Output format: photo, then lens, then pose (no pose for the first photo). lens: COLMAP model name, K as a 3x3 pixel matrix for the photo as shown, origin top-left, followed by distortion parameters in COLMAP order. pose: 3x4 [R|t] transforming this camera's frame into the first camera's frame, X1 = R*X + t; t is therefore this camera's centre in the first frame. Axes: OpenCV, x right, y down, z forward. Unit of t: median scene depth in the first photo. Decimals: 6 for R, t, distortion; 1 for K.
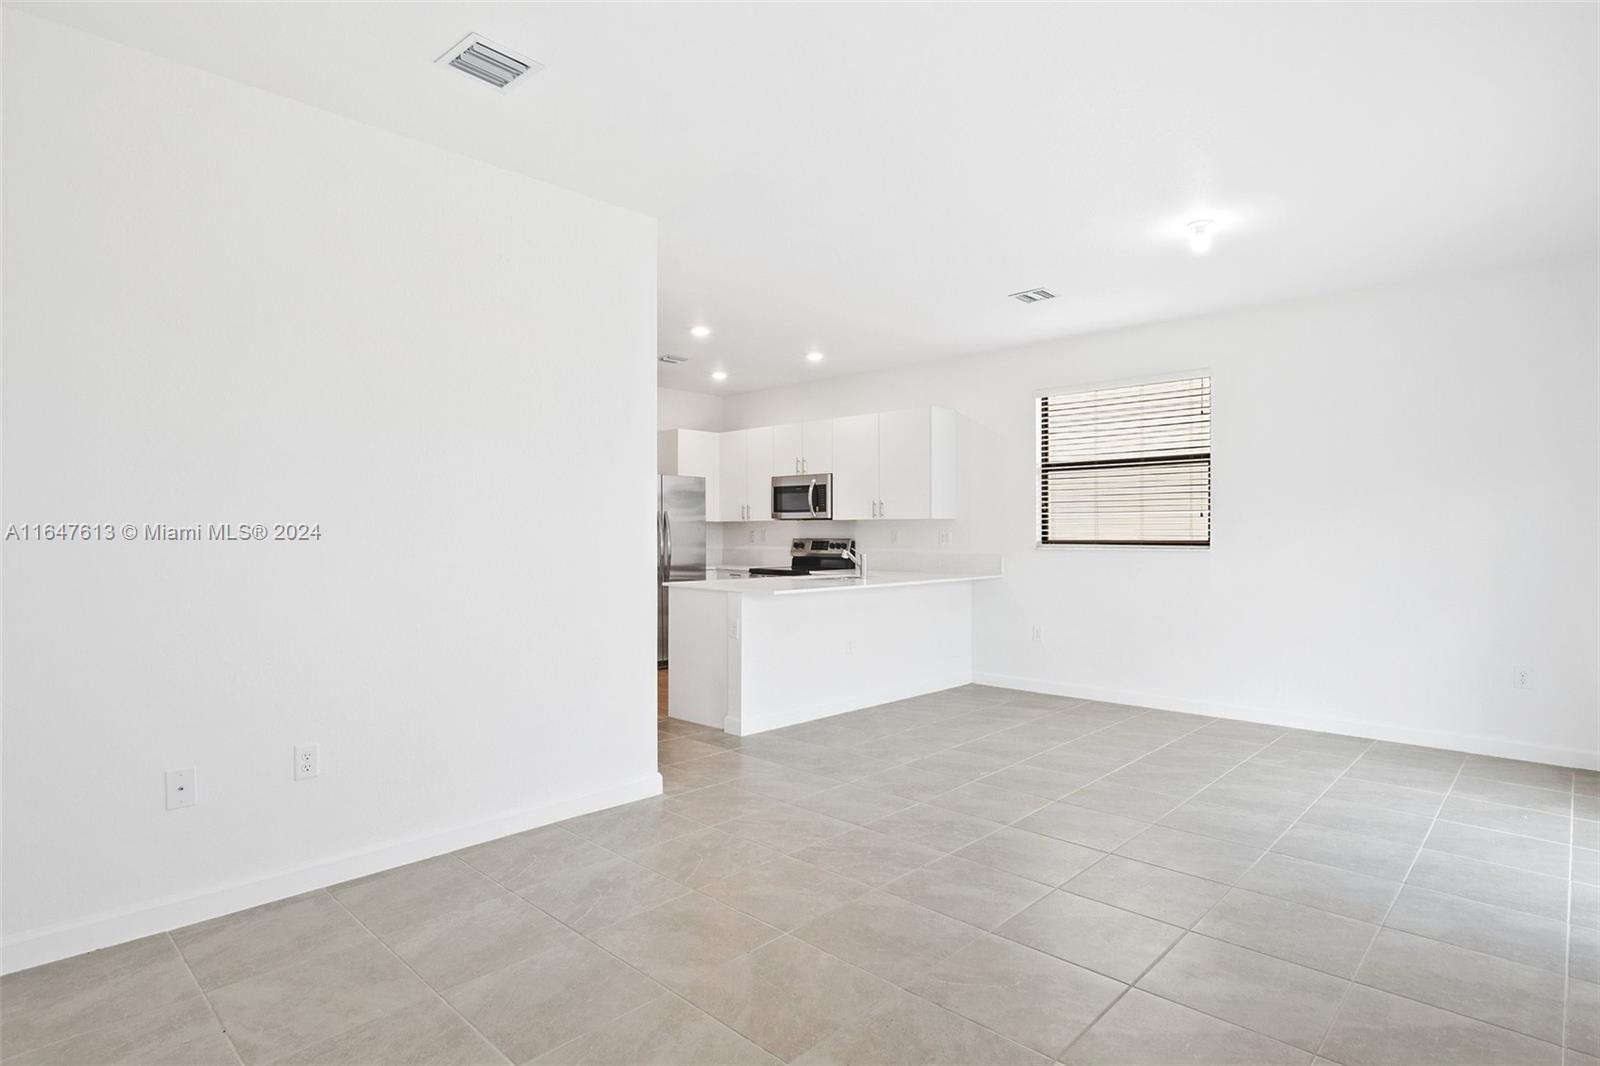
lens RADIAL K [[863.6, 0, 793.1], [0, 863.6, 536.4], [0, 0, 1]] dist [-0.022716, 0.001489]
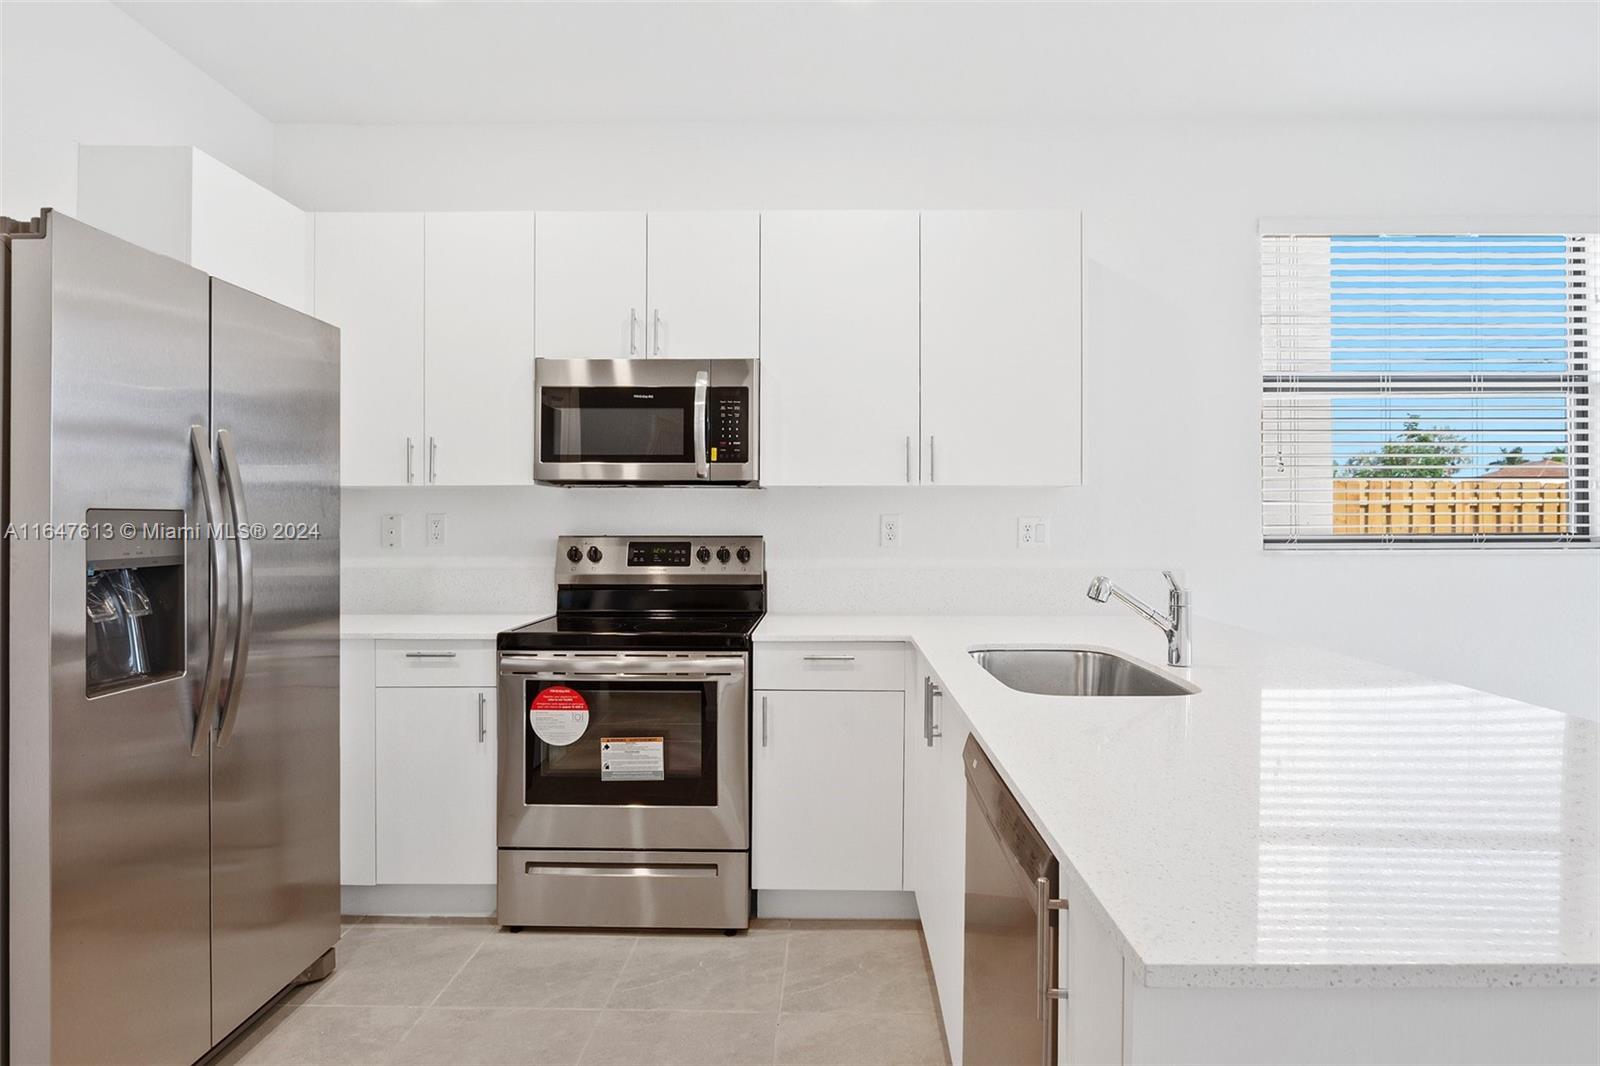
lens RADIAL K [[863.6, 0, 810.5], [0, 863.6, 529.0], [0, 0, 1]] dist [-0.022716, 0.001489]
pose [[0.707516, -0.007804, 0.706655, -0.243648], [0.004801, 0.999969, 0.006236, -0.003016], [-0.706681, -0.001019, 0.707531, 0.873360]]
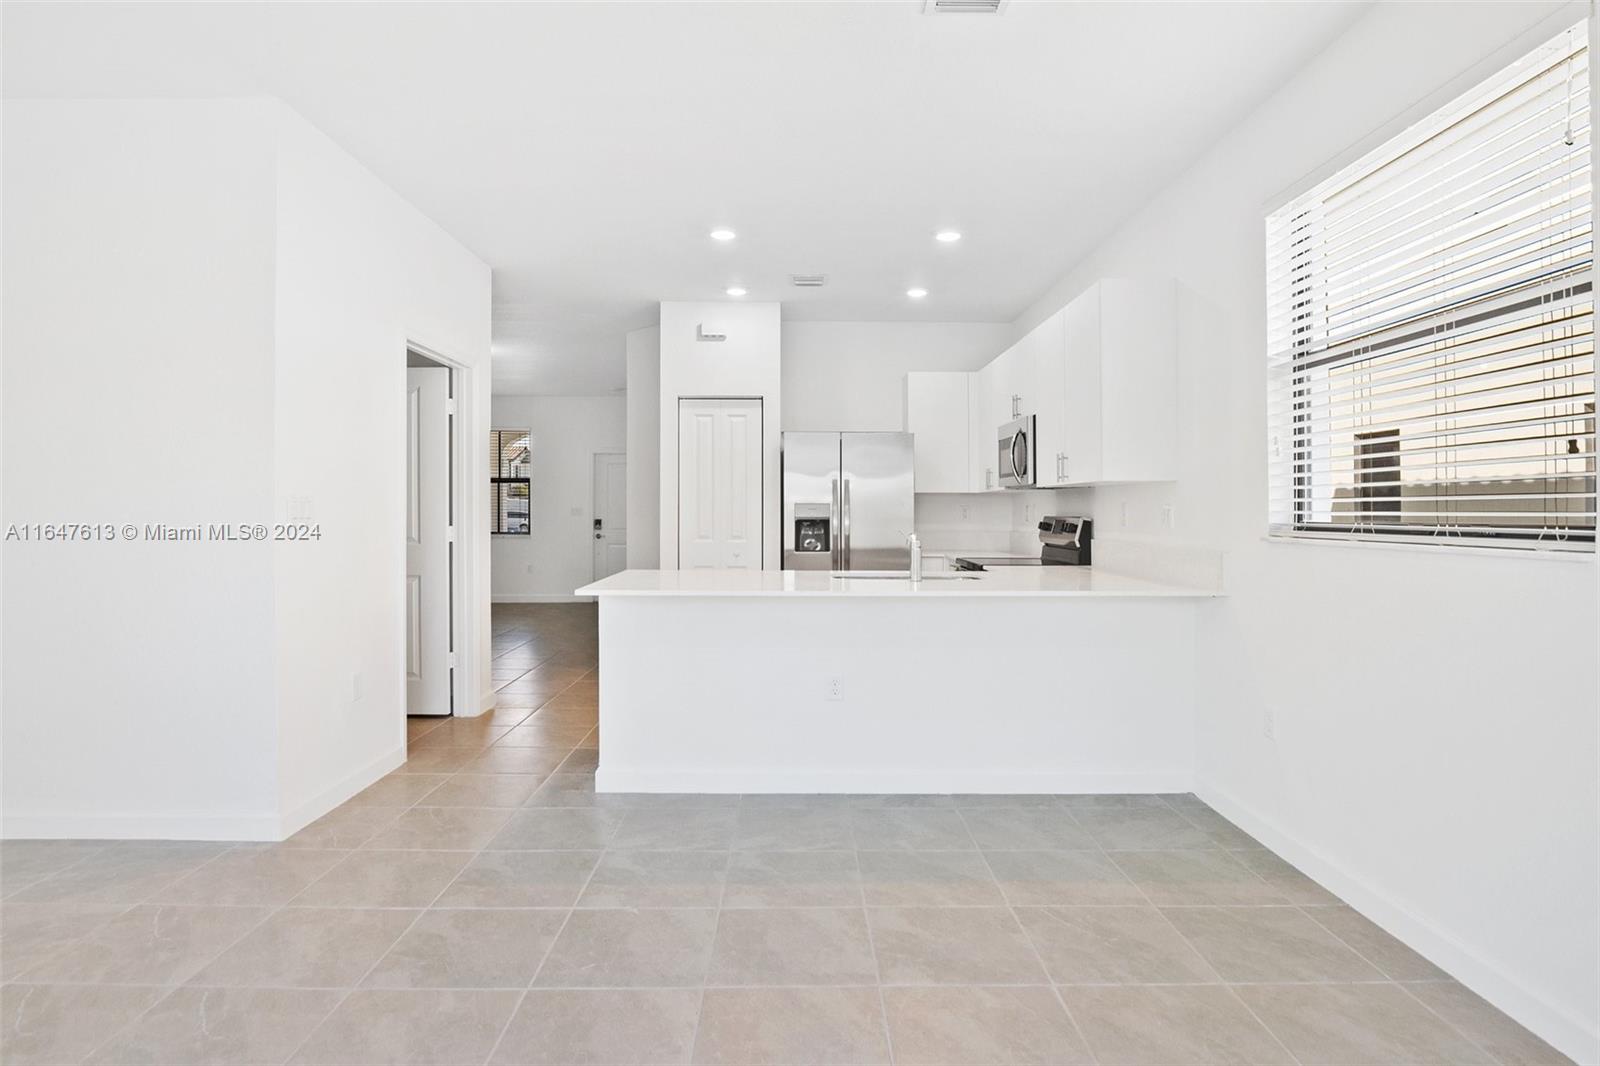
lens RADIAL K [[863.6, 0, 784.3], [0, 863.6, 518.7], [0, 0, 1]] dist [-0.022716, 0.001489]
pose [[0.692830, 0.009317, -0.721041, 0.446514], [-0.006910, 0.999956, 0.006282, 0.001530], [0.721068, 0.000631, 0.692864, 0.500427]]
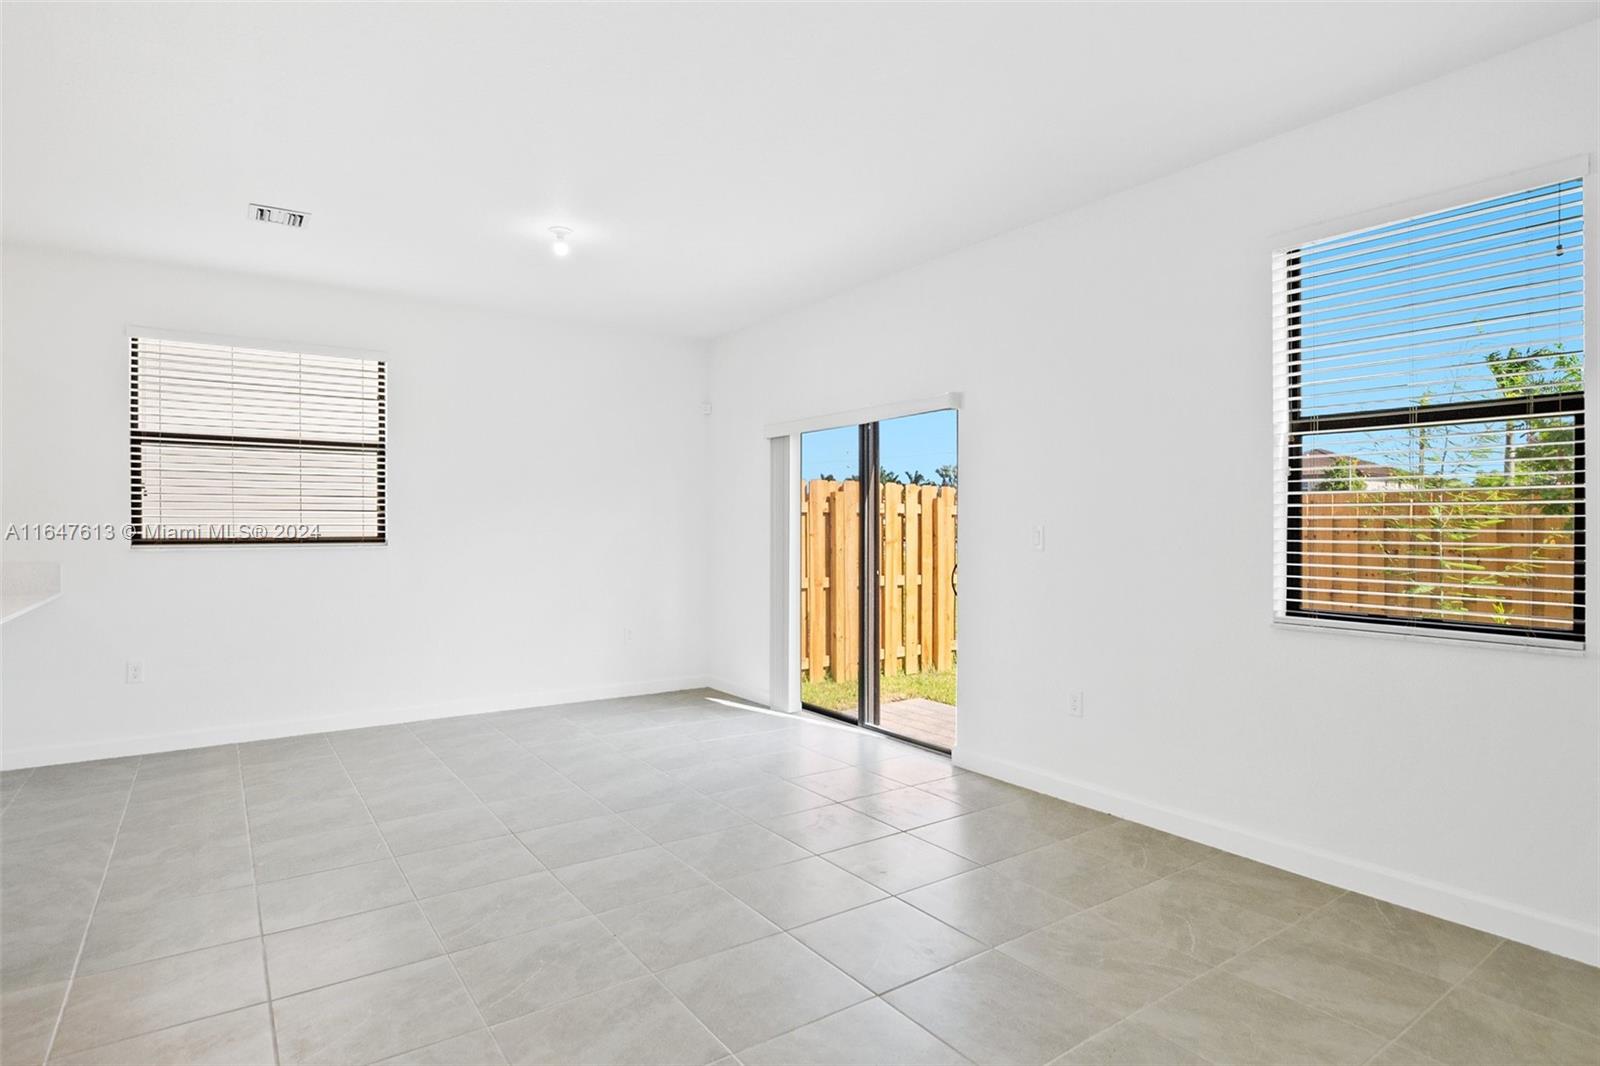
lens RADIAL K [[863.6, 0, 854.0], [0, 863.6, 507.6], [0, 0, 1]] dist [-0.022716, 0.001489]
pose [[0.161441, 0.013192, 0.986794, -0.312344], [0.006641, 0.999873, -0.014453, -0.007428], [-0.986860, 0.008887, 0.161333, 0.313962]]
